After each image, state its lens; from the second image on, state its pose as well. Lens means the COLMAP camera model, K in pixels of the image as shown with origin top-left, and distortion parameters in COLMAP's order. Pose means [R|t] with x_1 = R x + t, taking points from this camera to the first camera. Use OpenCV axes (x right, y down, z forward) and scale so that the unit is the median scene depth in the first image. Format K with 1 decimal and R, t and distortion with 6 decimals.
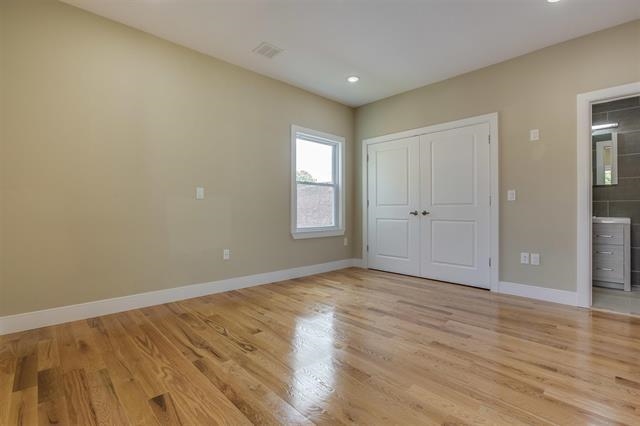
lens RADIAL K [[297.7, 0, 320.0], [0, 297.7, 213.0], [0, 0, 1]] dist [-0.014198, 0.000182]
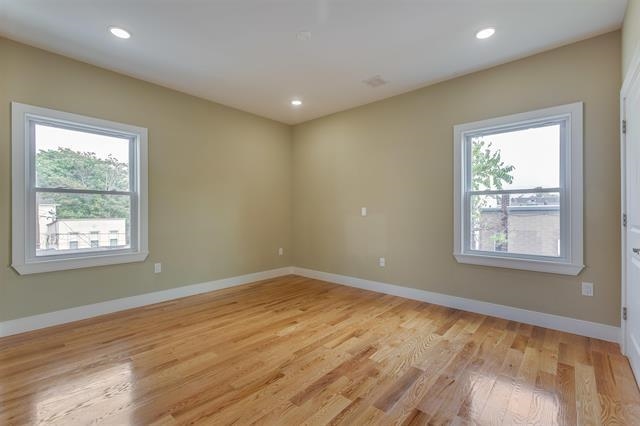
lens RADIAL K [[294.6, 0, 320.1], [0, 294.6, 219.9], [0, 0, 1]] dist [0.000426, 0.000430]
pose [[0.063917, 0.024436, -0.997656, 0.726659], [-0.006954, 0.999687, 0.024040, -0.048458], [0.997931, 0.005401, 0.064067, 0.578167]]
